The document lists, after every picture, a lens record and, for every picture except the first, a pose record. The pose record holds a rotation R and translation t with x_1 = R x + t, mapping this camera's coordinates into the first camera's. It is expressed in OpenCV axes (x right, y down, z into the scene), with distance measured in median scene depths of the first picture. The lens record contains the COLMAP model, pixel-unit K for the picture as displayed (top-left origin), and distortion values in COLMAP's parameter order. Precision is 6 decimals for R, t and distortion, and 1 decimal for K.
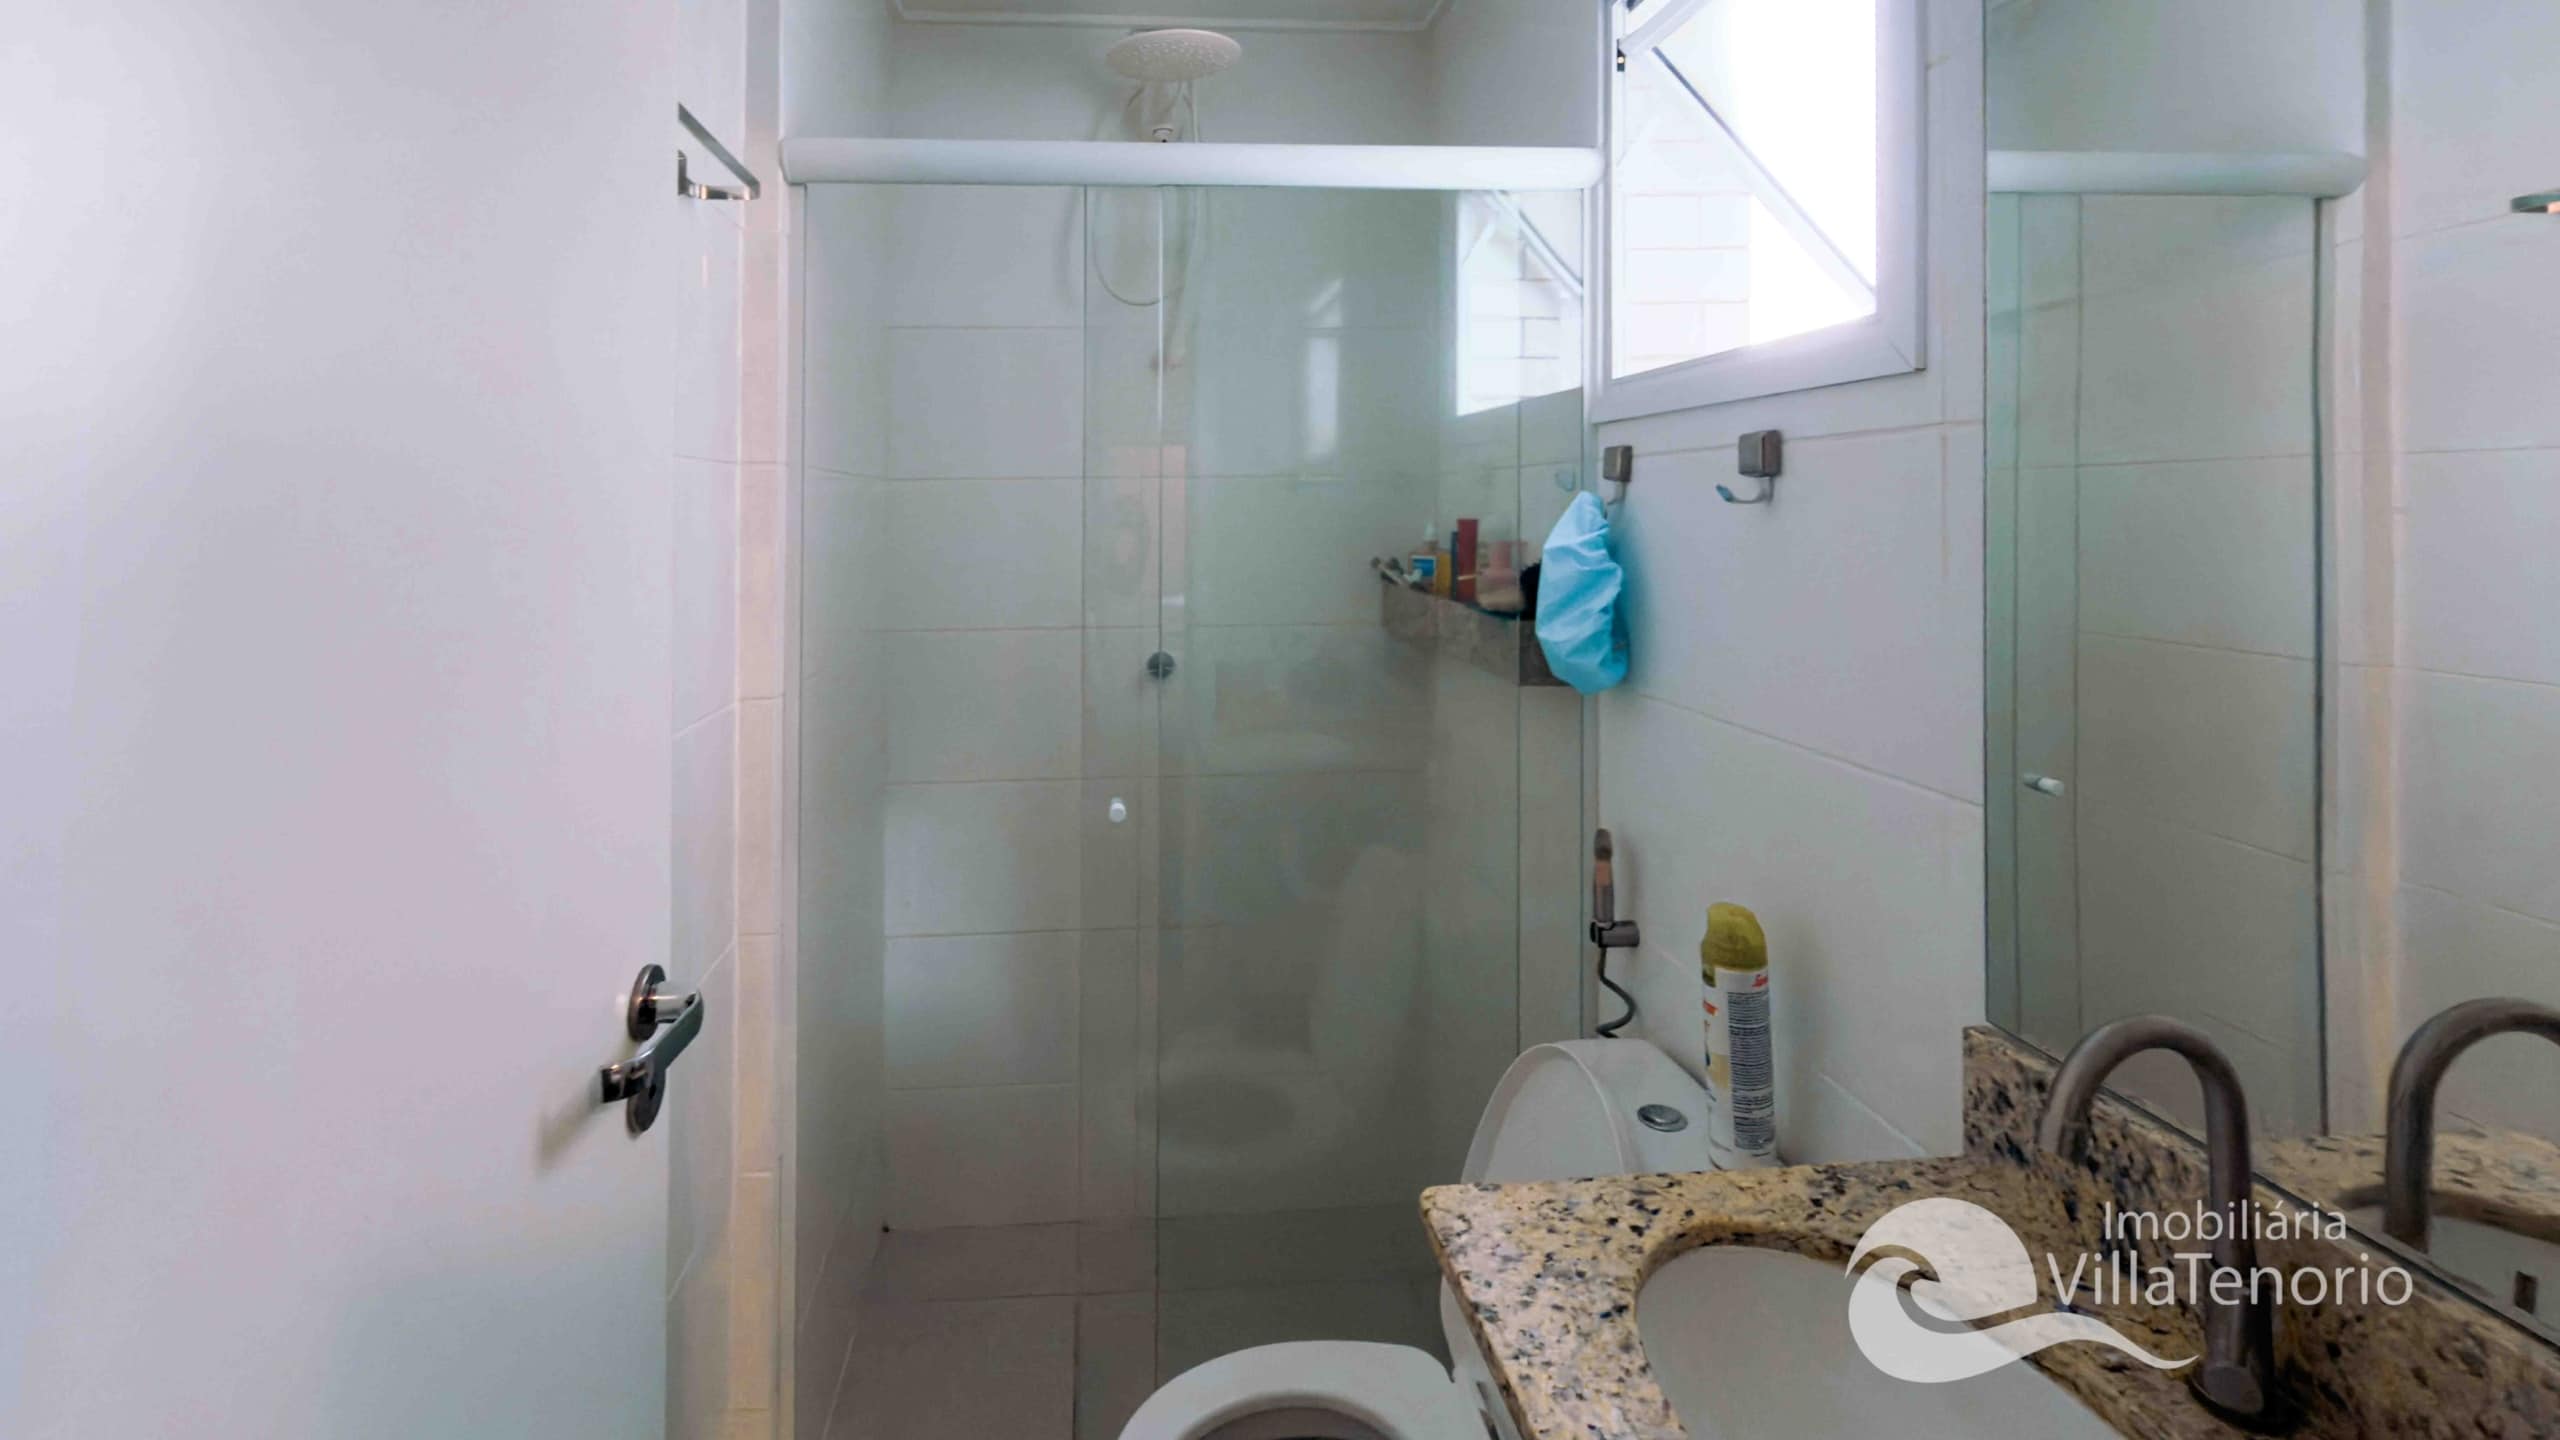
lens RADIAL K [[897.1, 0, 1306.1], [0, 897.1, 719.0], [0, 0, 1]] dist [0.000108, -0.000270]
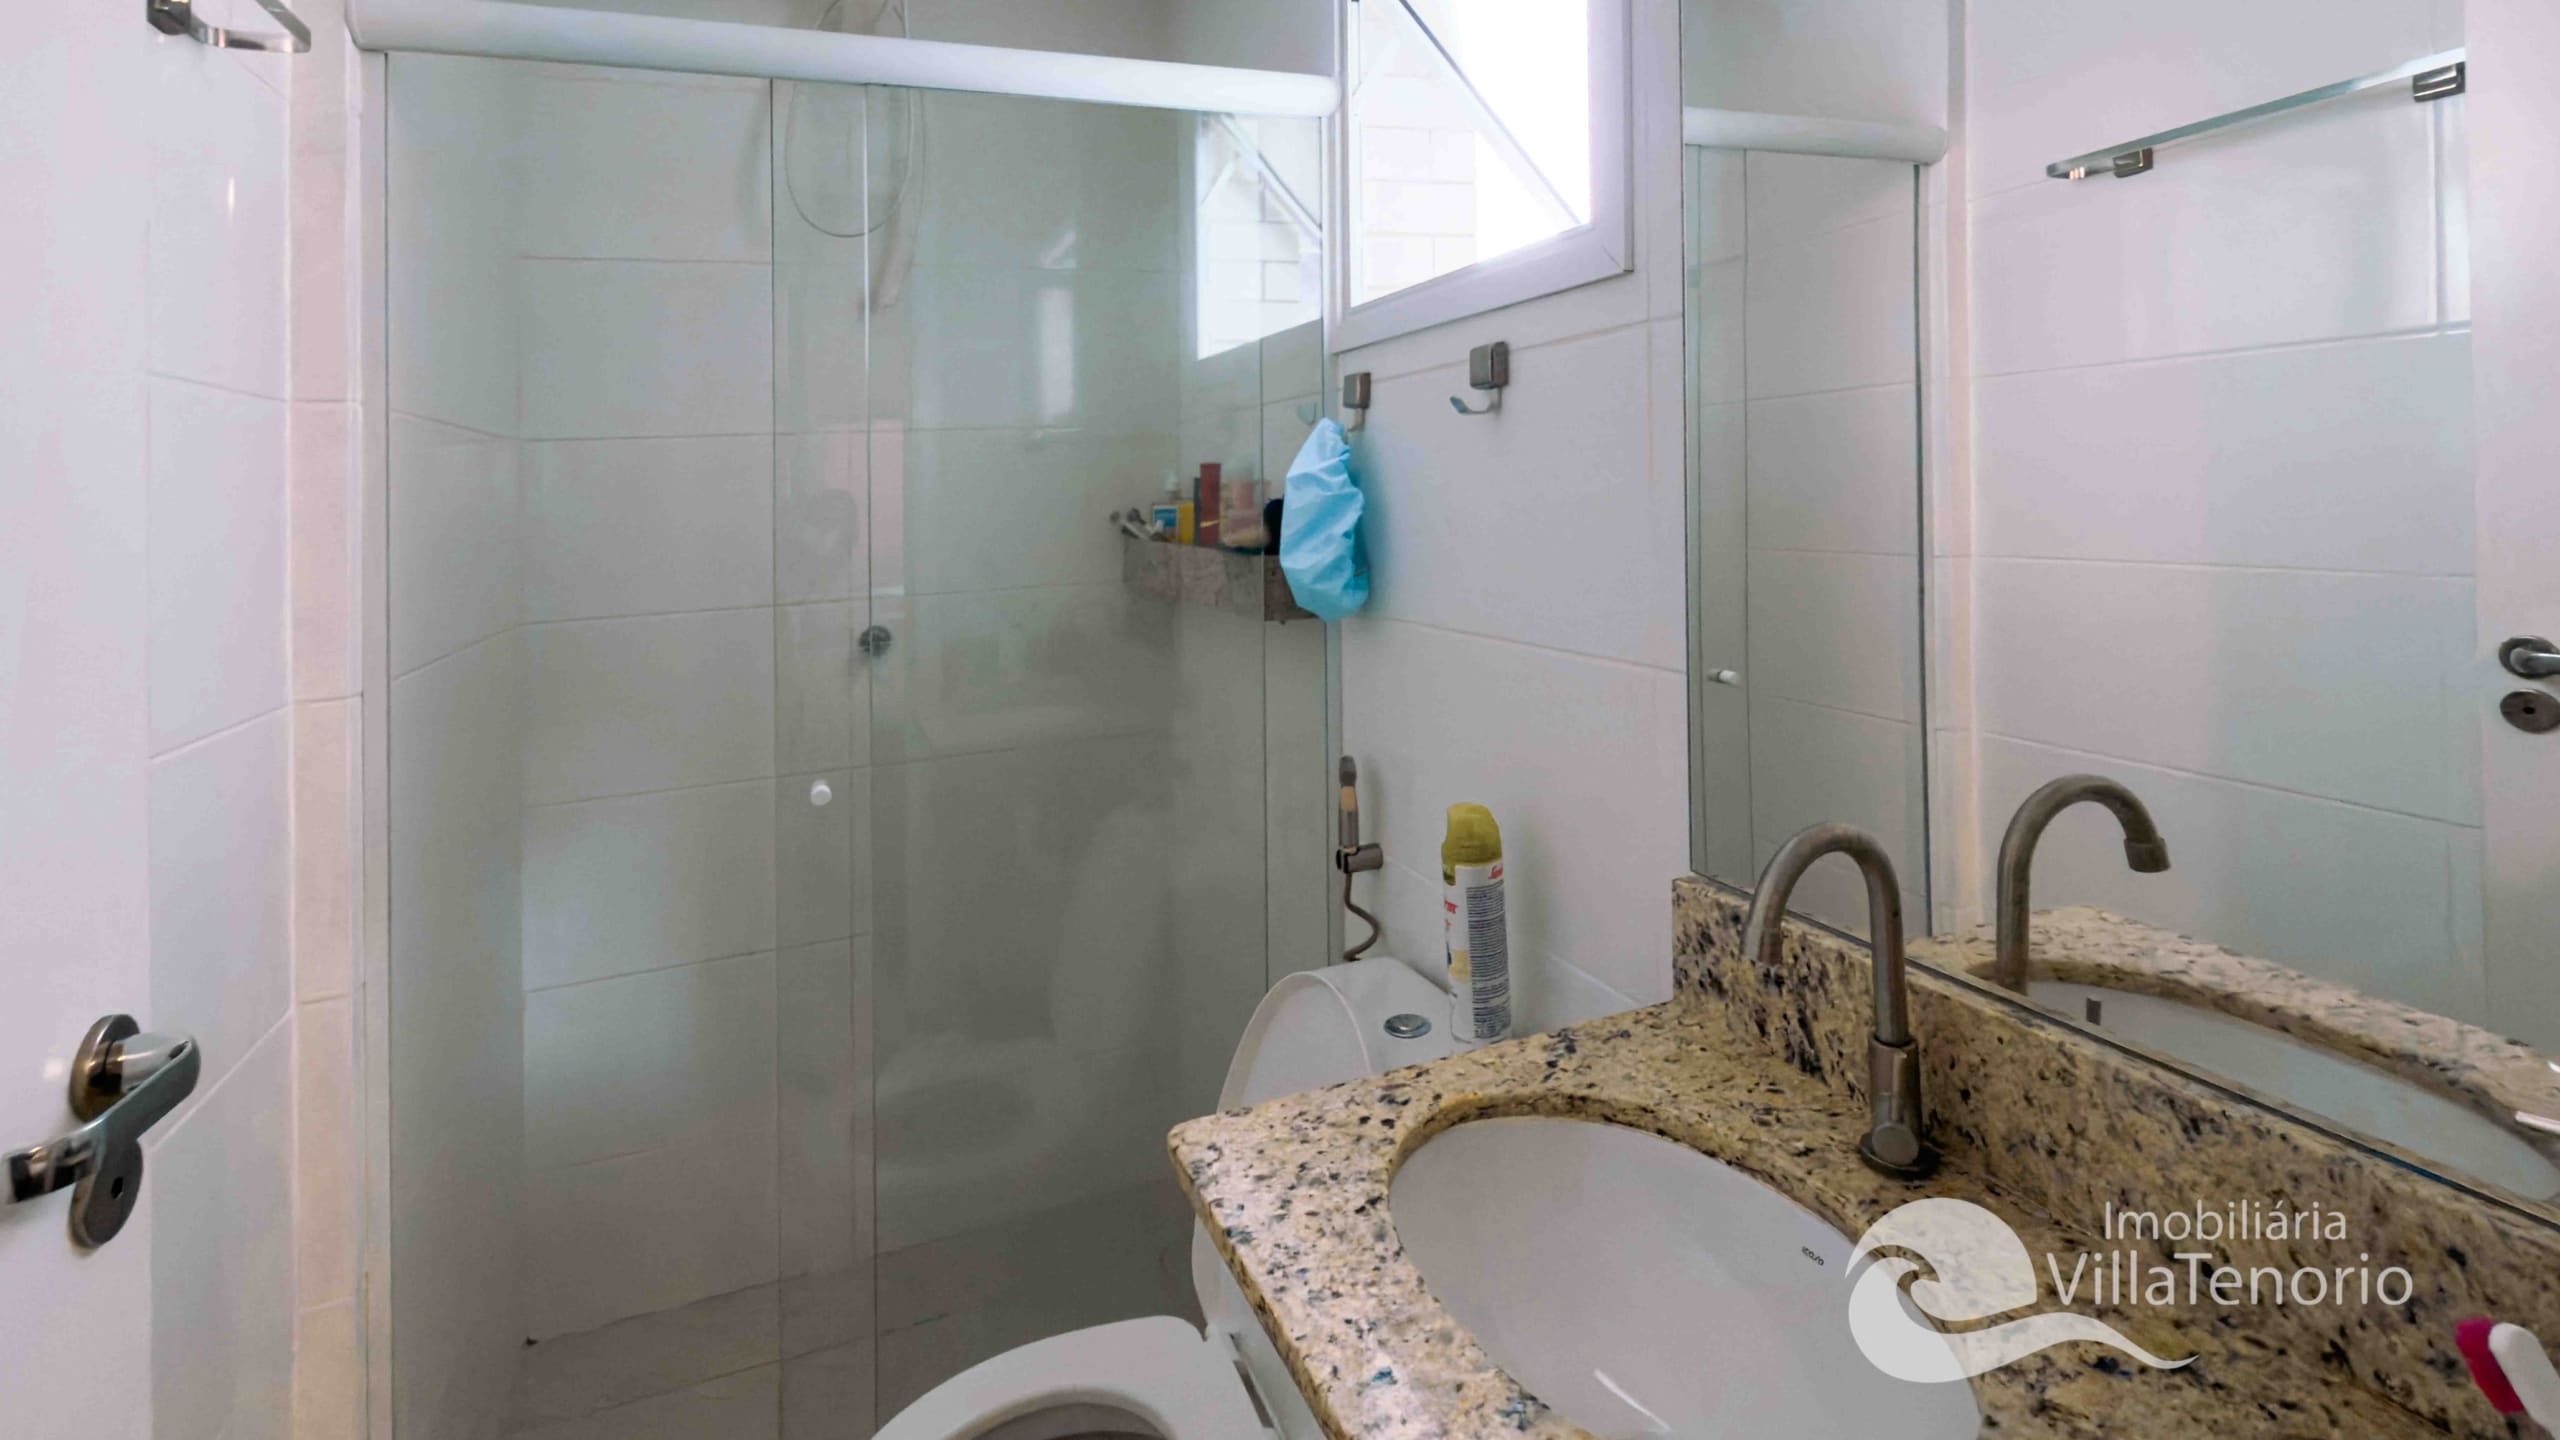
lens RADIAL K [[897.1, 0, 1306.1], [0, 897.1, 719.0], [0, 0, 1]] dist [0.000108, -0.000270]
pose [[0.960376, -0.011268, 0.278480, 0.010392], [0.011423, 0.999934, 0.001064, 0.106017], [-0.278474, 0.002159, 0.960441, 0.065162]]
